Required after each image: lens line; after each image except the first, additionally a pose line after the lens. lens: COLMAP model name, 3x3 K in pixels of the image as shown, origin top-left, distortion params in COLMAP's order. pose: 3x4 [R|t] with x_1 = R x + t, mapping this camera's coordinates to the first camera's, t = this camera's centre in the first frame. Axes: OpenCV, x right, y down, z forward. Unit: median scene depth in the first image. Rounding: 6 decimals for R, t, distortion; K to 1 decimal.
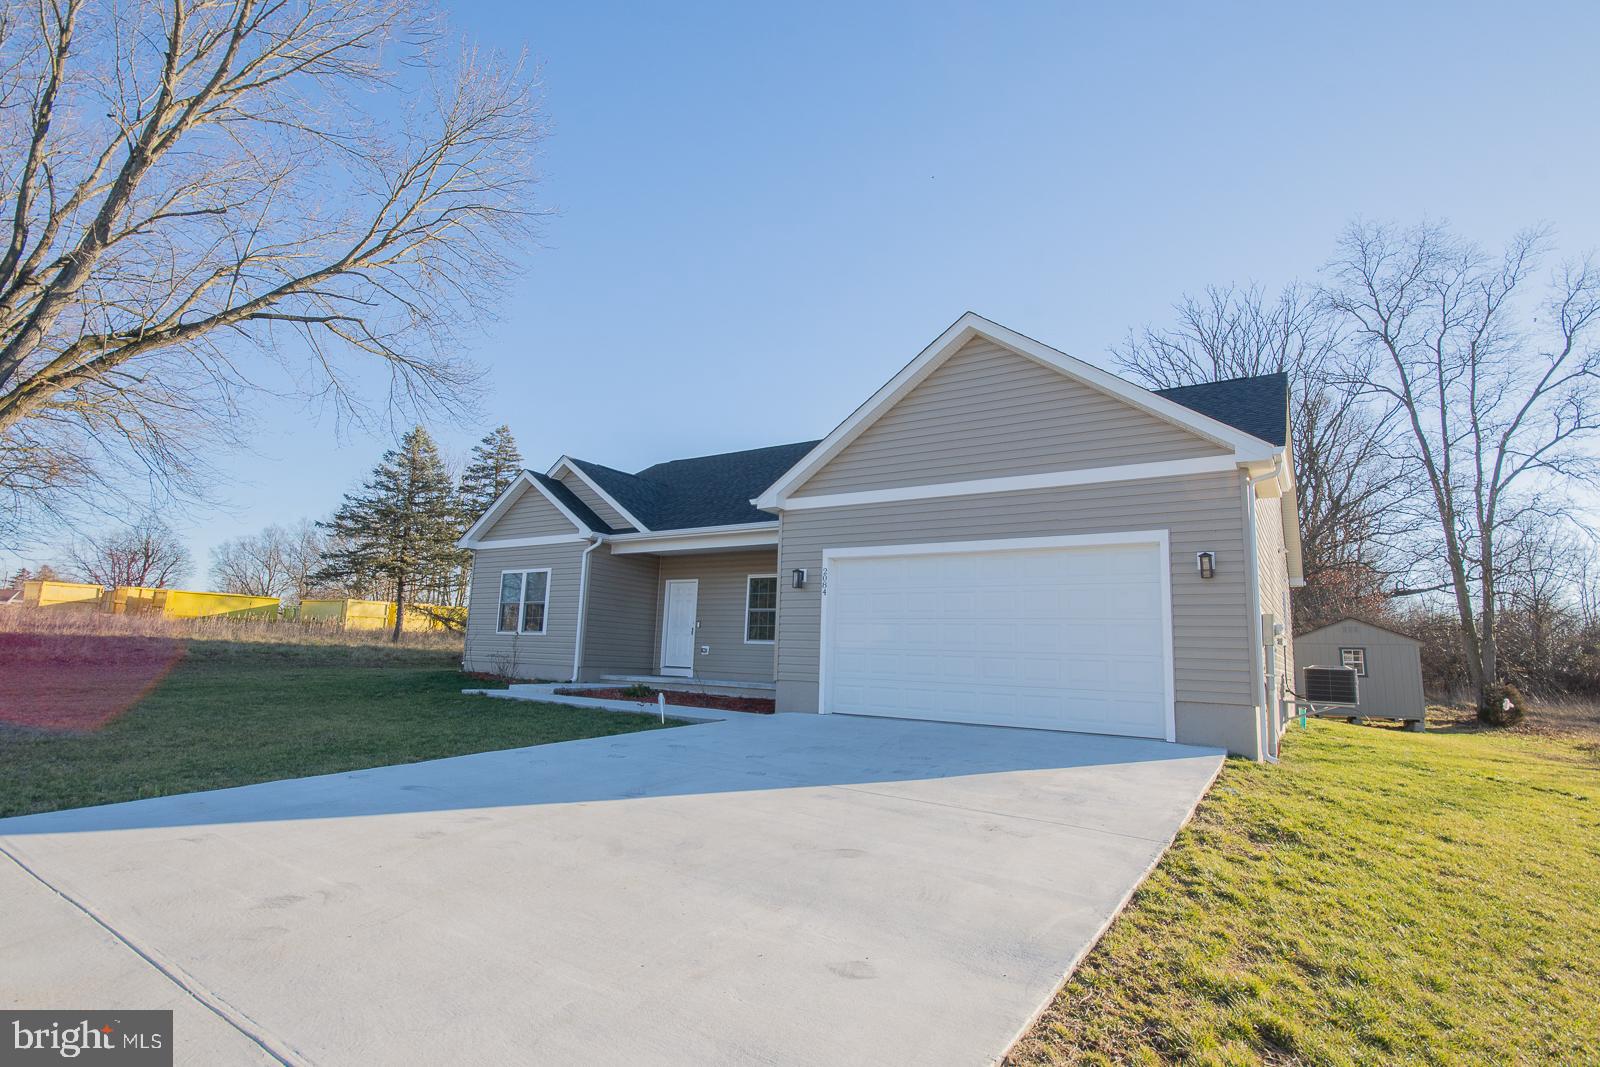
lens RADIAL K [[769.4, 0, 800.0], [0, 769.4, 533.5], [0, 0, 1]] dist [0.010943, -0.014639]
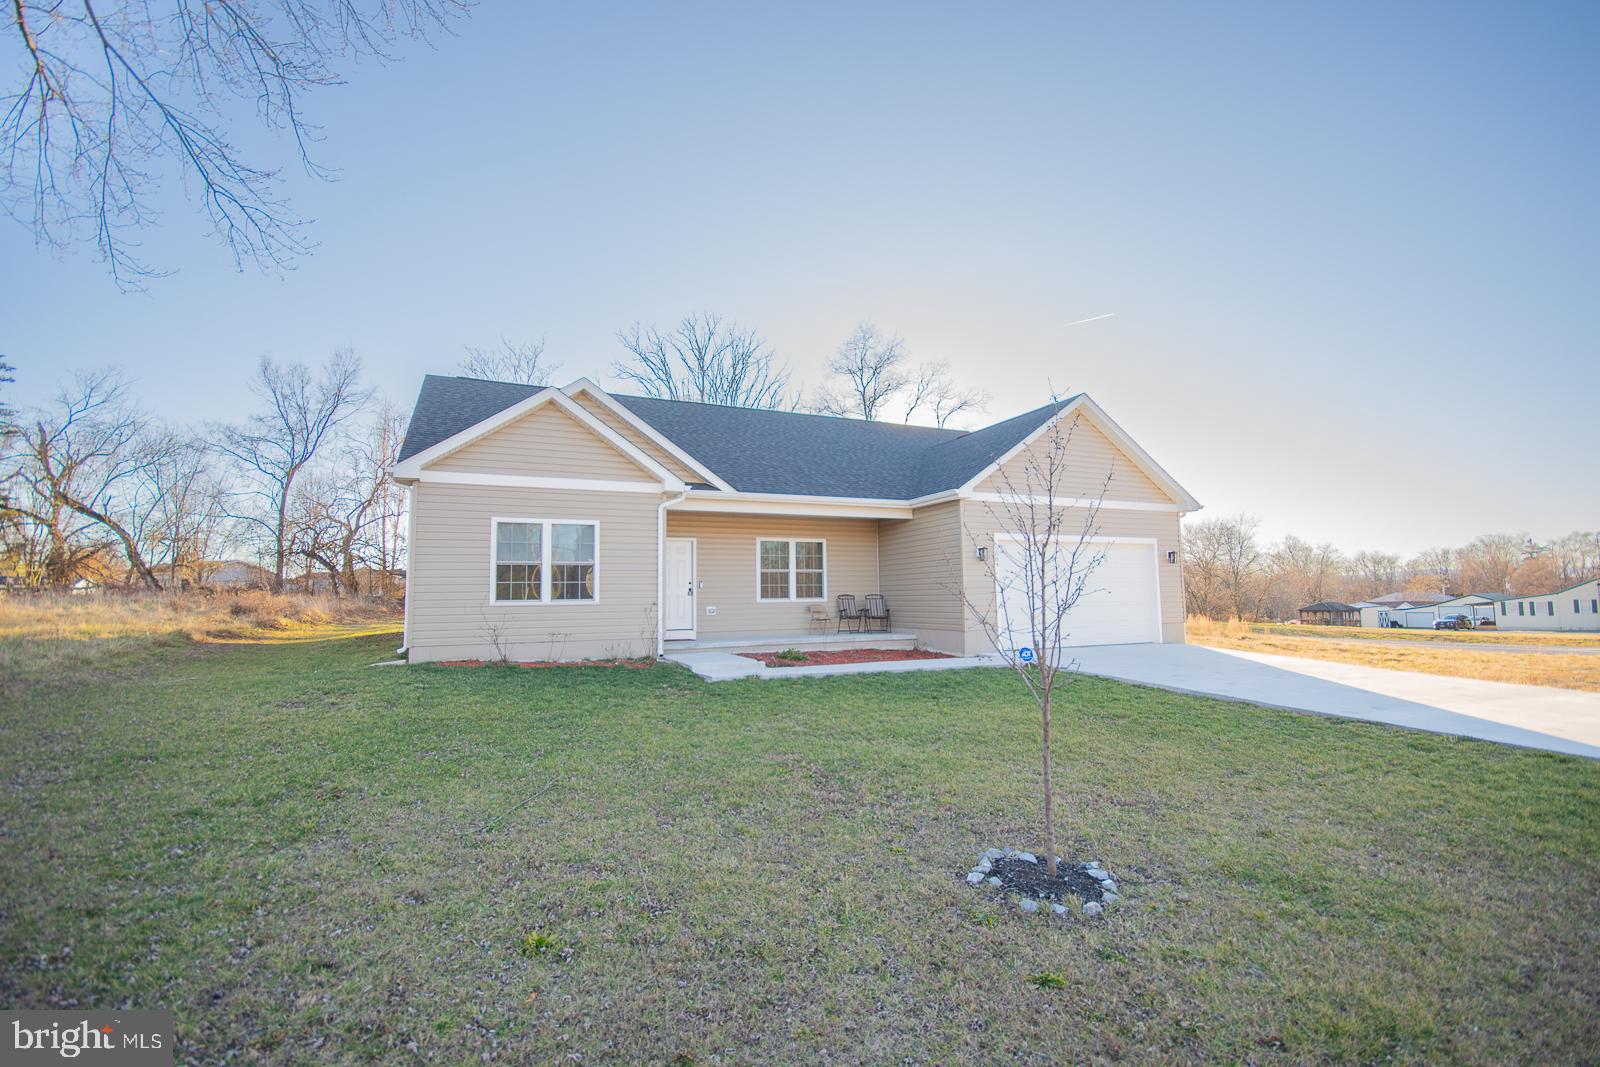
lens RADIAL K [[701.4, 0, 800.0], [0, 701.4, 533.5], [0, 0, 1]] dist [0.010164, -0.012541]
pose [[0.534275, 0.034646, 0.844600, -0.733563], [-0.104094, 0.994252, 0.025062, 0.015683], [-0.838877, -0.101308, 0.534810, 0.377077]]
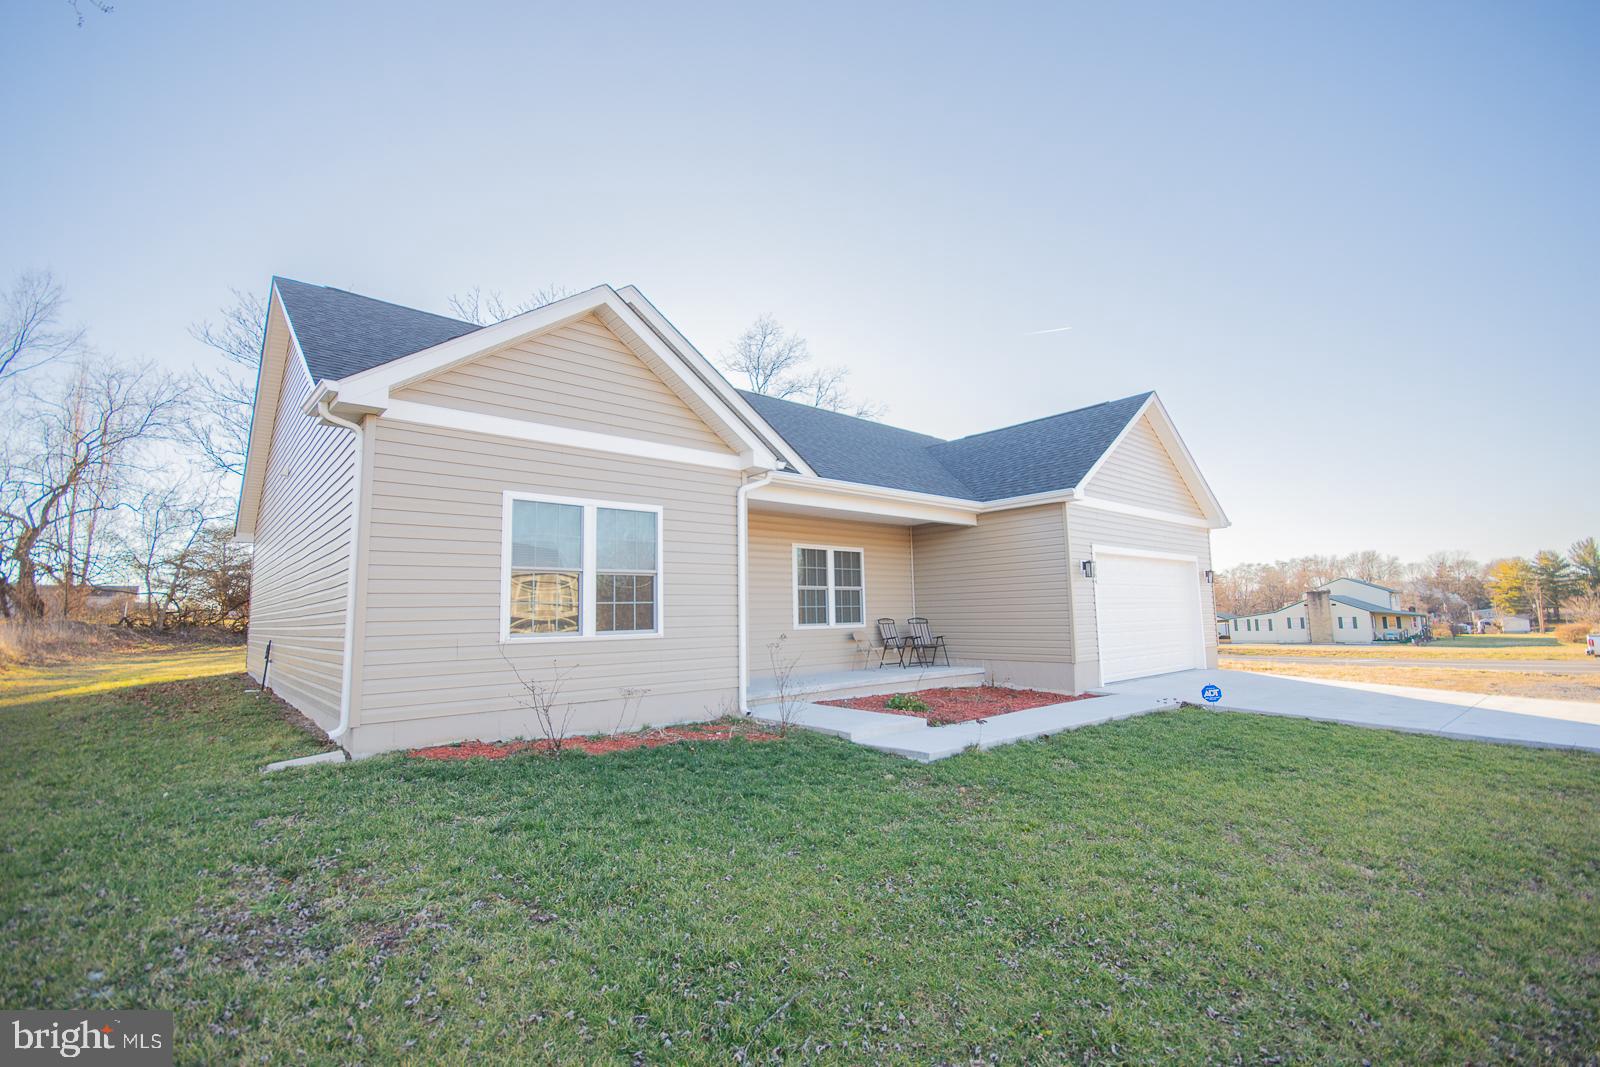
lens RADIAL K [[701.4, 0, 800.0], [0, 701.4, 533.5], [0, 0, 1]] dist [0.010164, -0.012541]
pose [[0.262416, 0.070698, 0.962362, -0.661474], [-0.127888, 0.991063, -0.037934, 0.060792], [-0.956443, -0.113120, 0.269112, 0.690038]]
